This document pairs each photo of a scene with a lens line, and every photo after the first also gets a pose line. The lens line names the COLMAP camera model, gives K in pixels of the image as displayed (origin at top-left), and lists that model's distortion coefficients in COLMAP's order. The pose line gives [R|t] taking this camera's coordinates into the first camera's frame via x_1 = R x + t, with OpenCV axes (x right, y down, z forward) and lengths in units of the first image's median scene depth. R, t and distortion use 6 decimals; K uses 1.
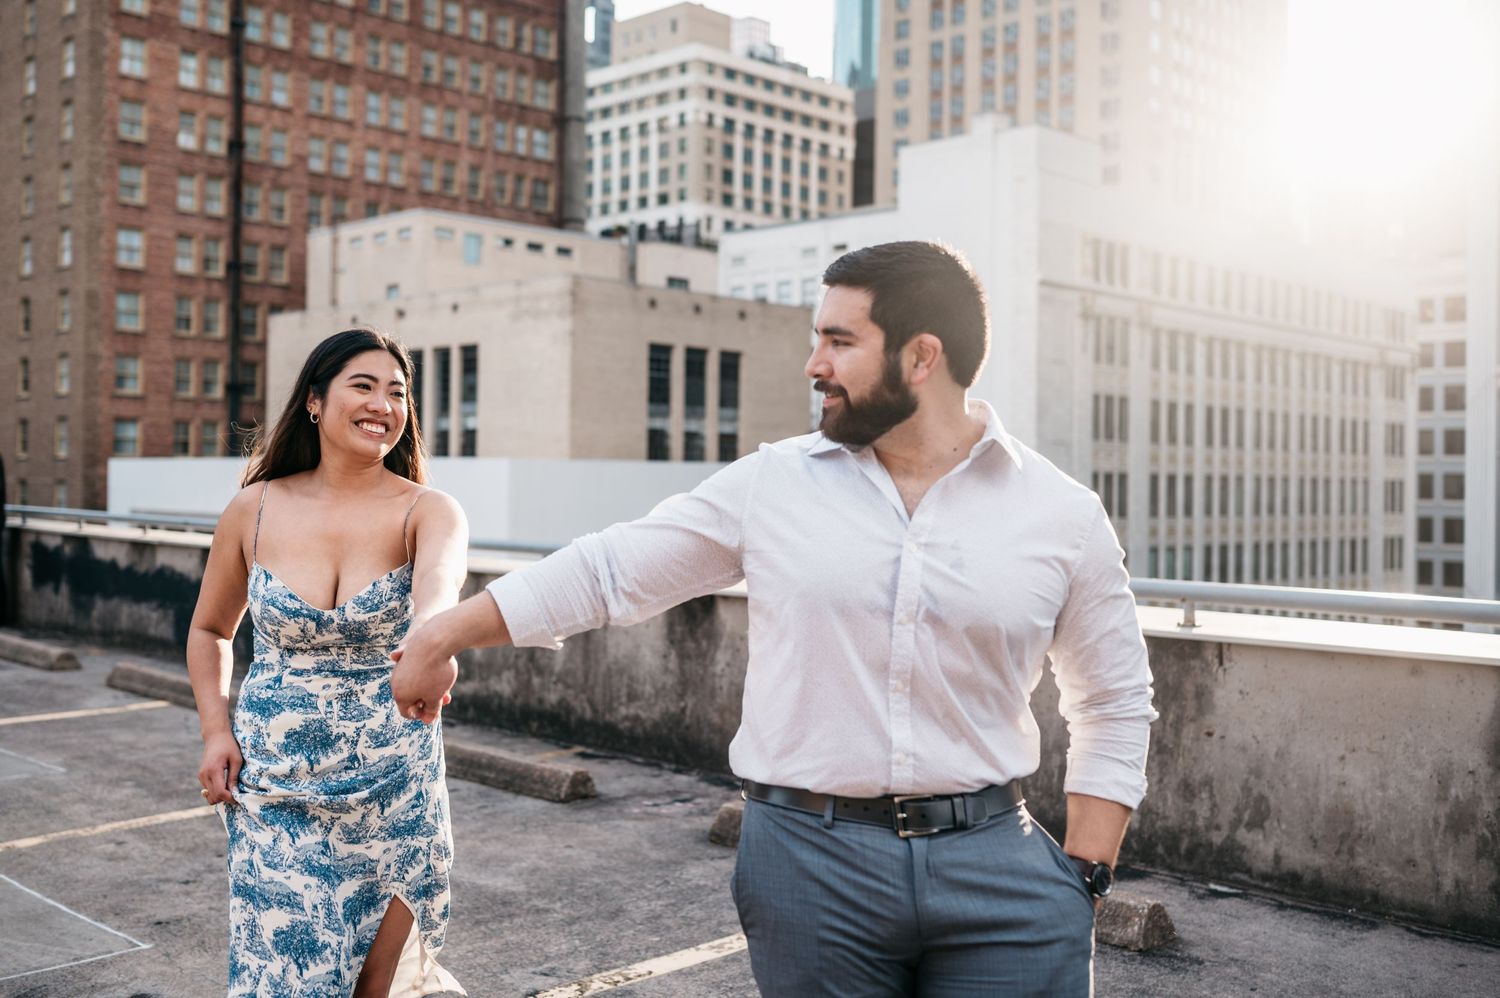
lens RADIAL K [[1508.3, 0, 717.7], [0, 1508.3, 464.2], [0, 0, 1]] dist [-0.006108, 0.003075]
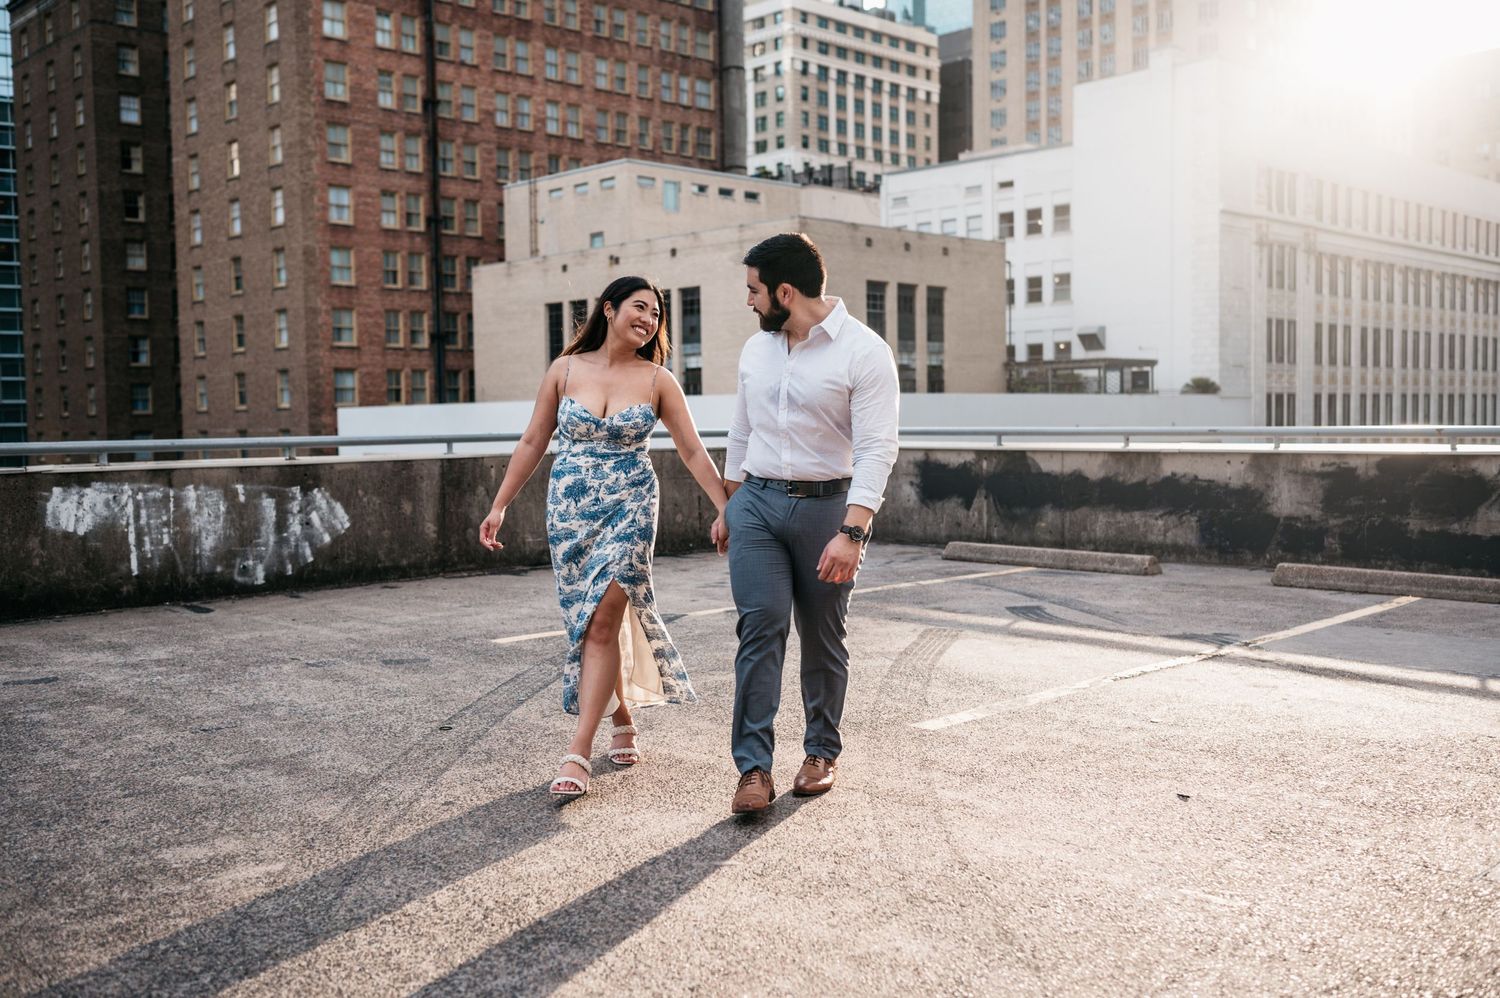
lens RADIAL K [[1425.5, 0, 750.0], [0, 1425.5, 499.0], [0, 0, 1]] dist [-0.004037, 0.006543]
pose [[0.999502, -0.027802, -0.014899, -0.093291], [0.028742, 0.997334, 0.067068, 0.001561], [0.012995, -0.067463, 0.997637, 0.002849]]
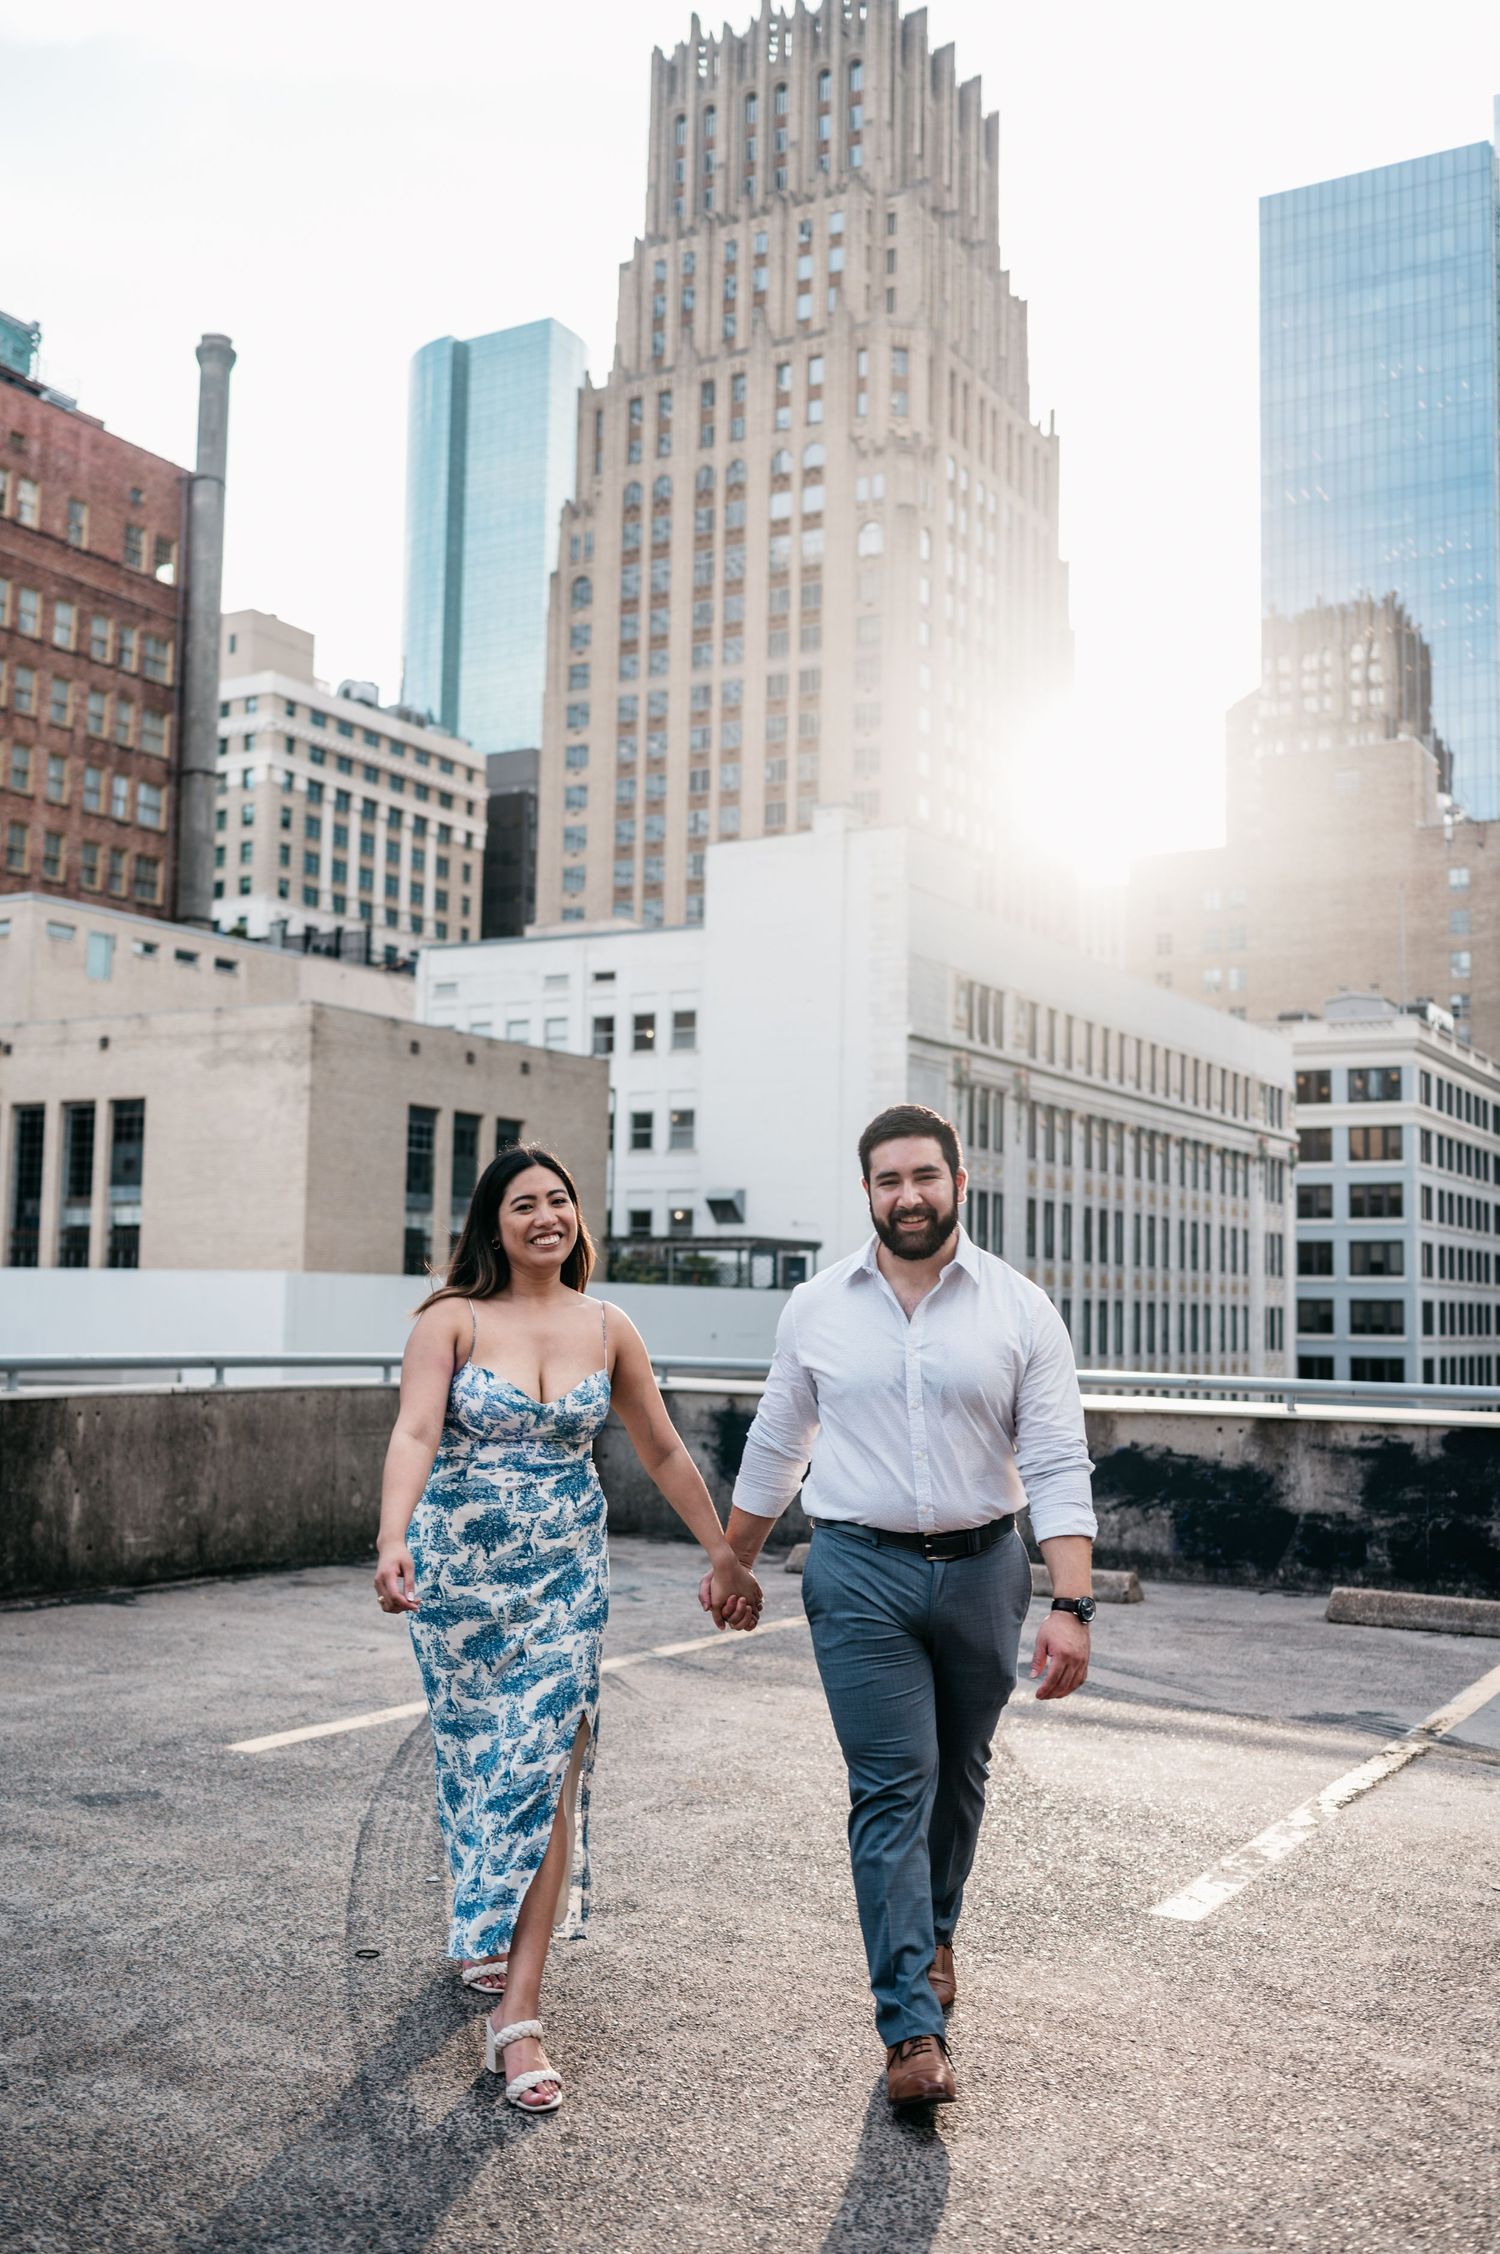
lens RADIAL K [[2142.0, 0, 750.0], [0, 2142.0, 1127.0], [0, 0, 1]] dist [-0.004037, 0.006543]
pose [[0.967117, 0.026142, 0.252985, -0.114567], [-0.008157, 0.997380, -0.071882, -0.000820], [-0.254201, 0.067454, 0.964796, 0.012754]]
